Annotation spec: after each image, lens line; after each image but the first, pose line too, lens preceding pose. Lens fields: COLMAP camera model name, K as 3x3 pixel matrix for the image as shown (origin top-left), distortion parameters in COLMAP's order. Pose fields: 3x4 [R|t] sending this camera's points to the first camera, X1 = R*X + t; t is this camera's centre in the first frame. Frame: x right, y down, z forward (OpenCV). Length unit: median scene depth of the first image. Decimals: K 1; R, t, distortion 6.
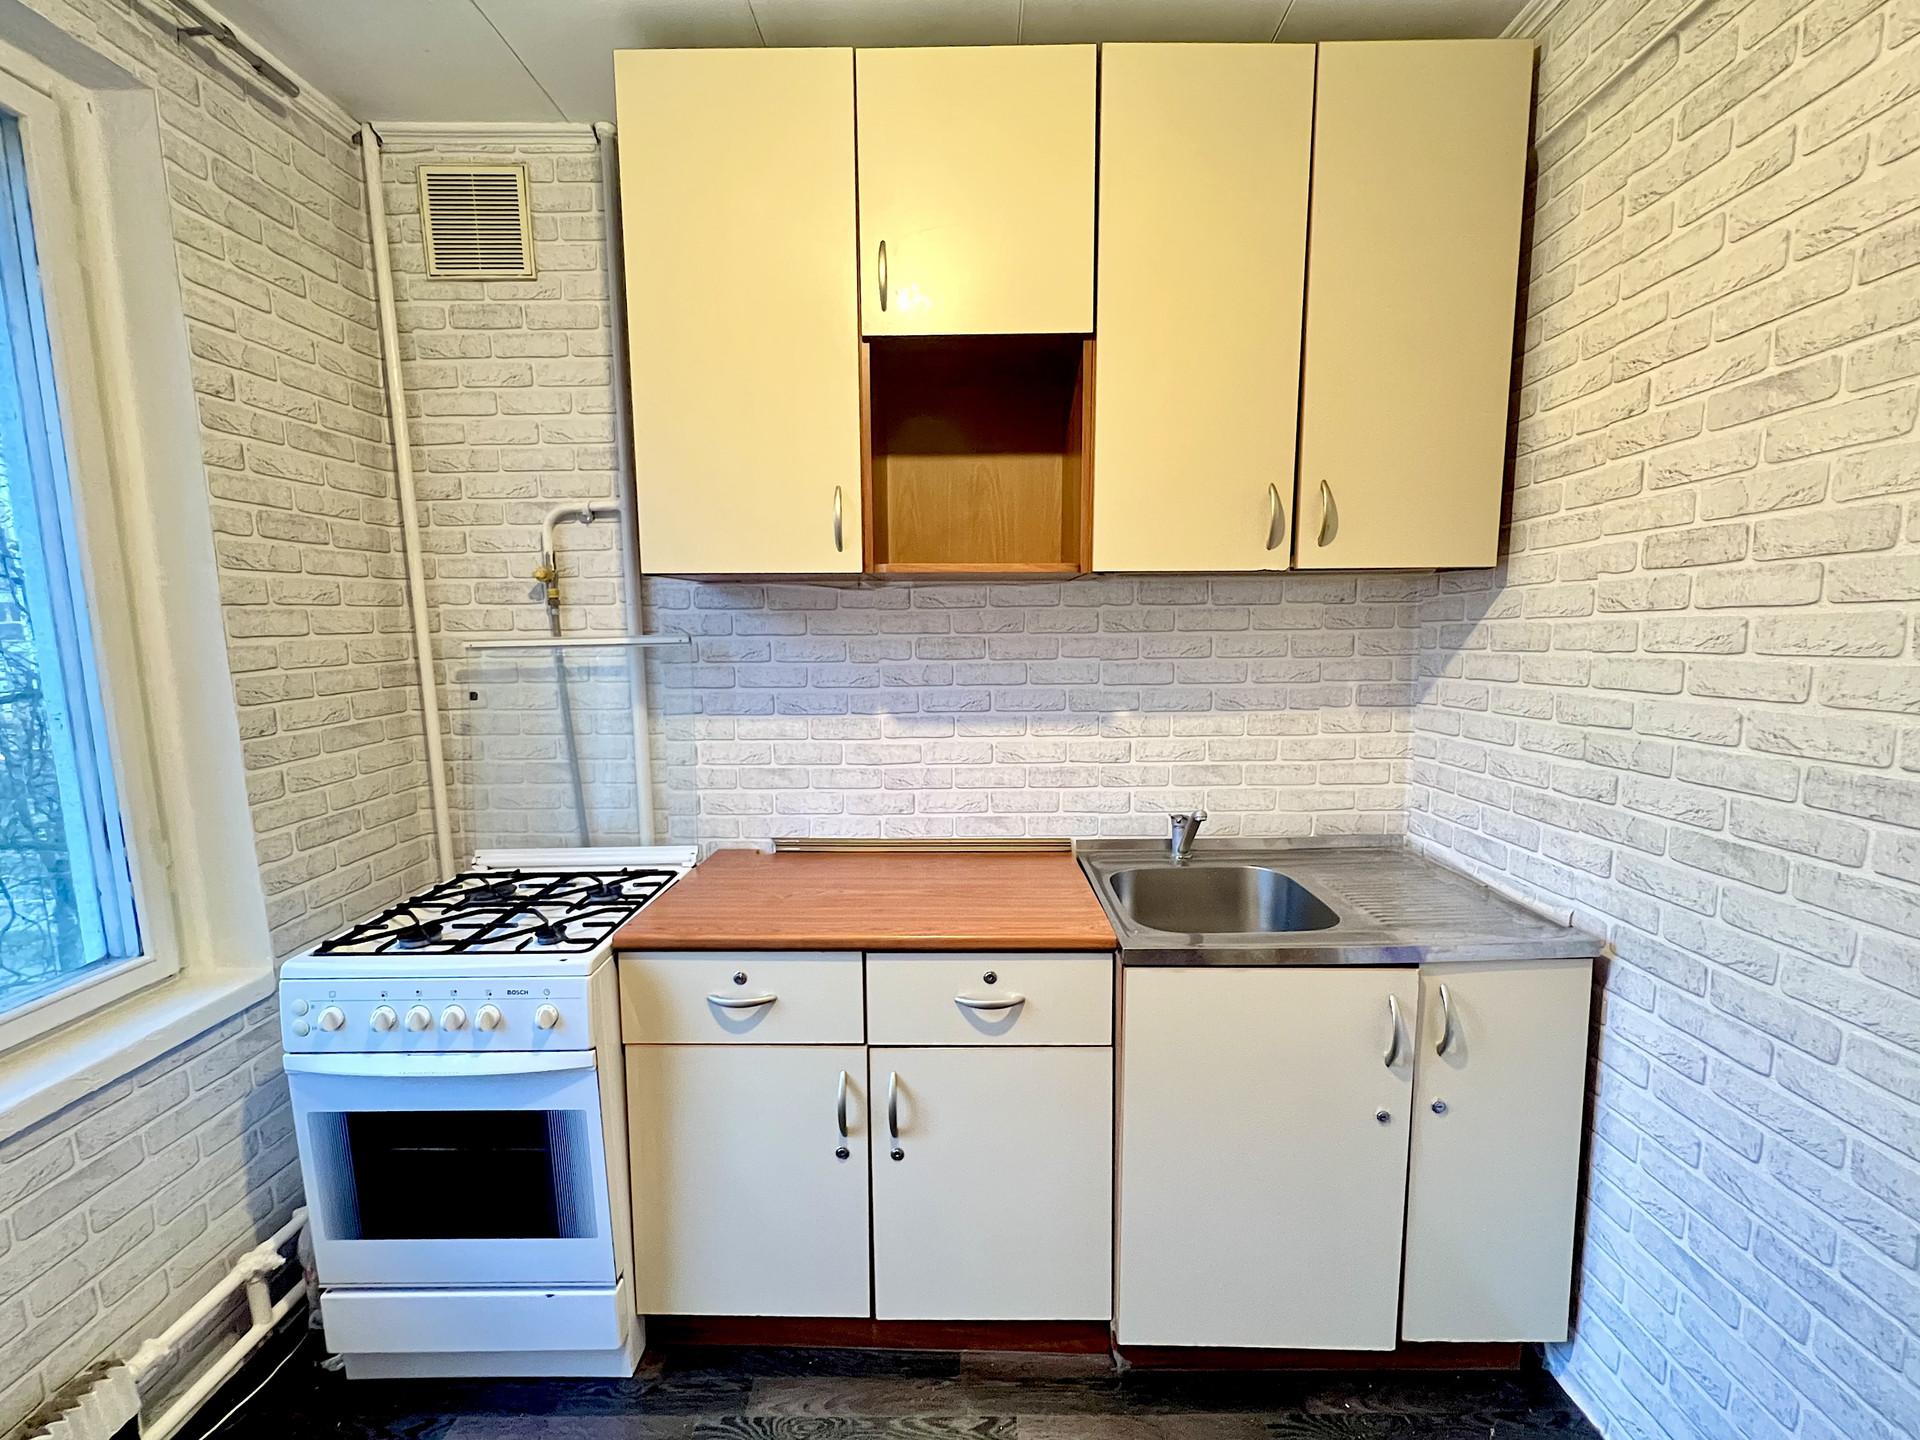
lens RADIAL K [[777.3, 0, 963.7], [0, 777.3, 719.8], [0, 0, 1]] dist [0.000346, 0.000072]
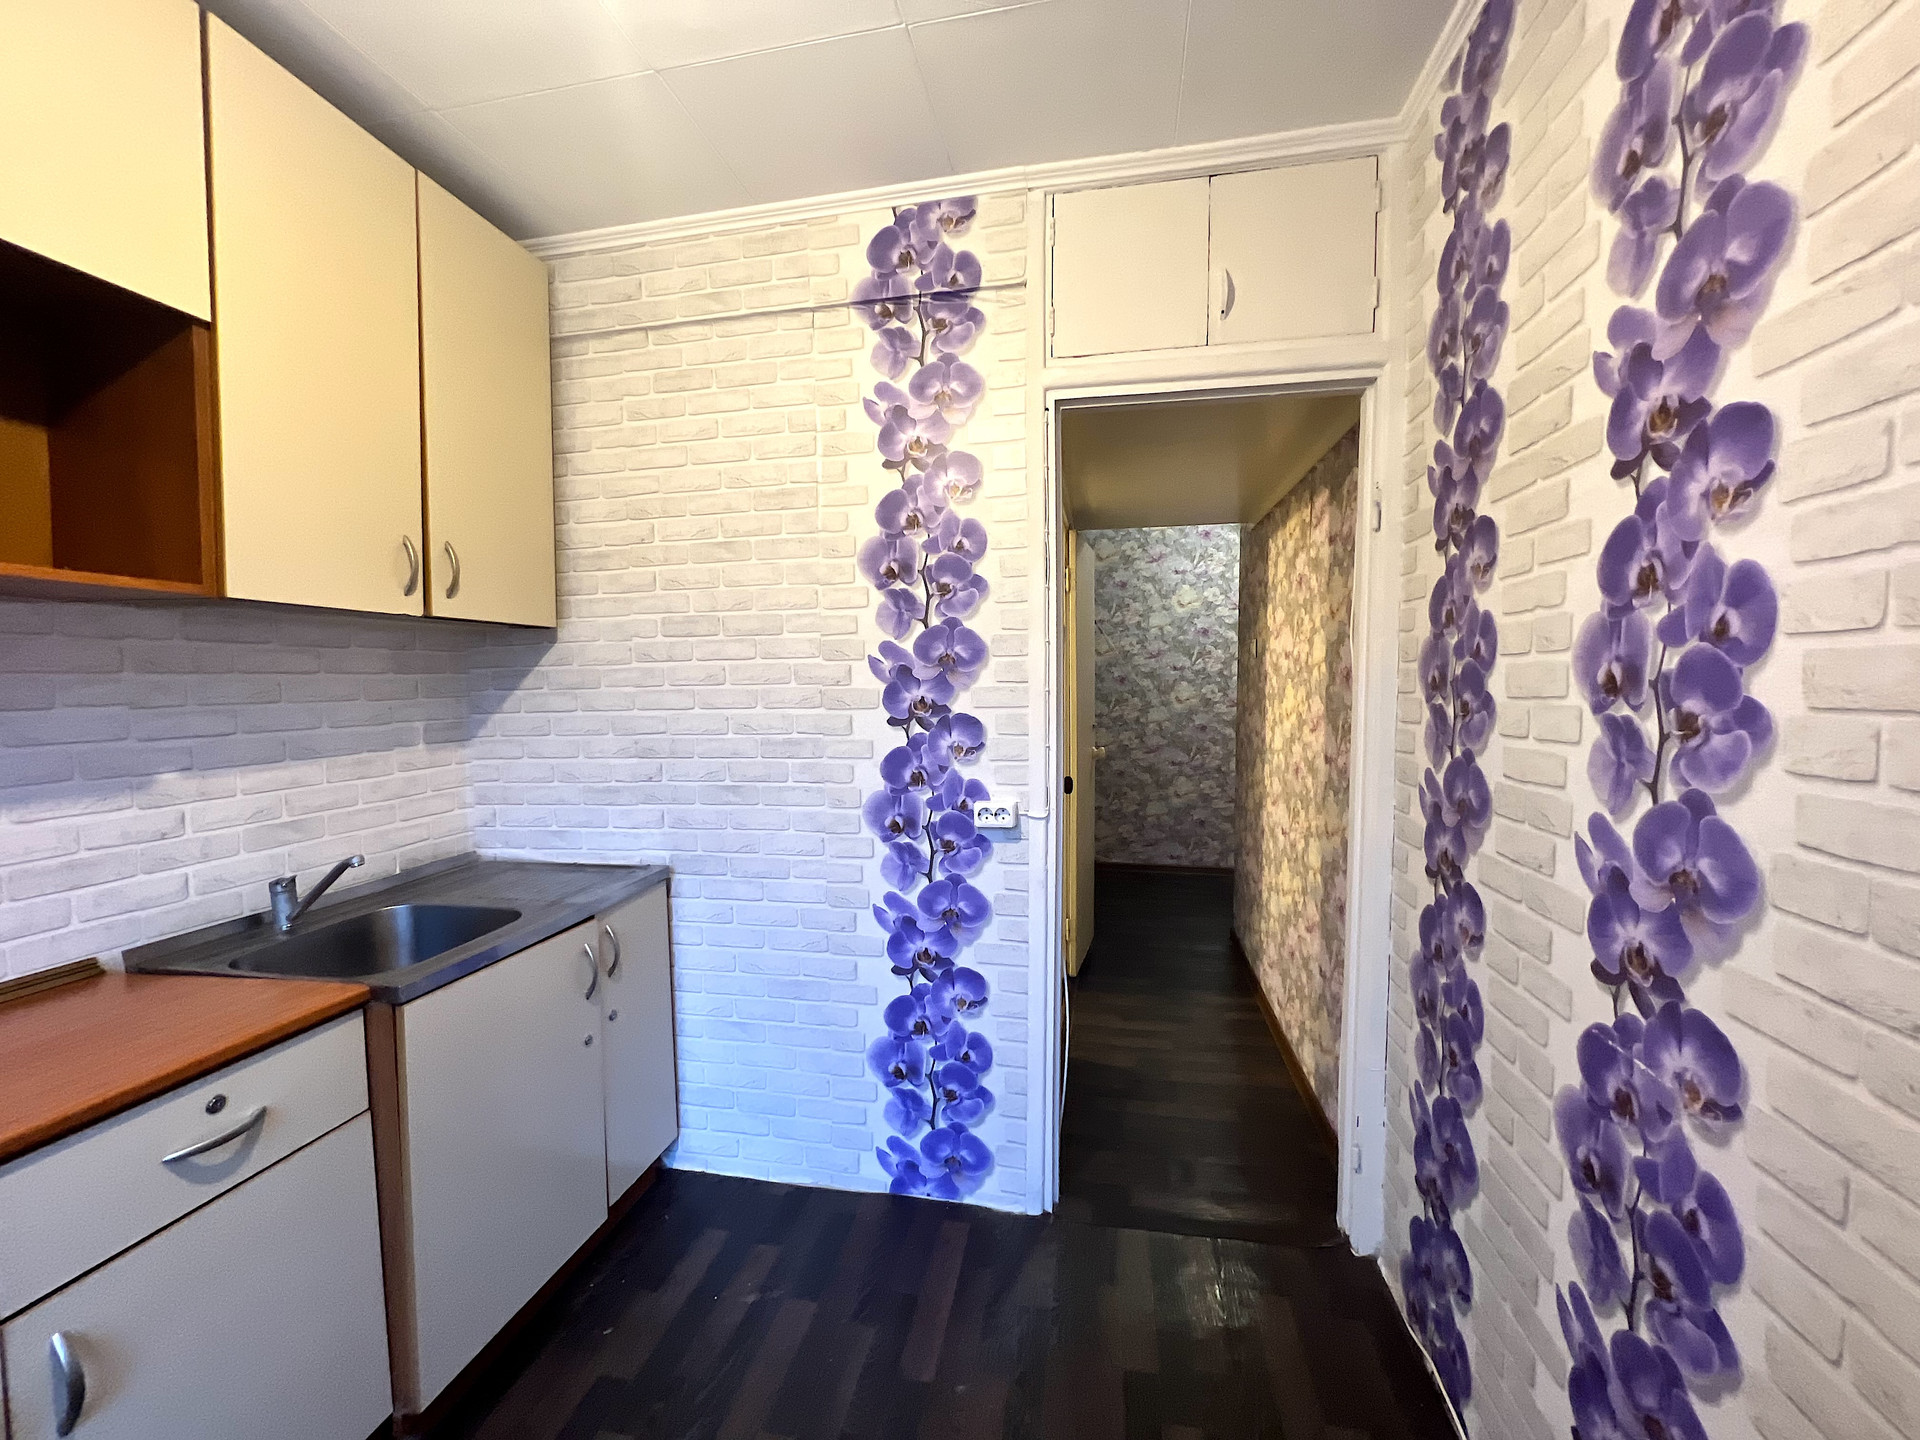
lens RADIAL K [[765.8, 0, 956.9], [0, 765.8, 721.2], [0, 0, 1]] dist [-0.002384, 0.000399]
pose [[0.186733, -0.045844, 0.981341, -0.515308], [0.121065, 0.992371, 0.023322, 0.020477], [-0.974923, 0.114451, 0.190858, 0.077912]]
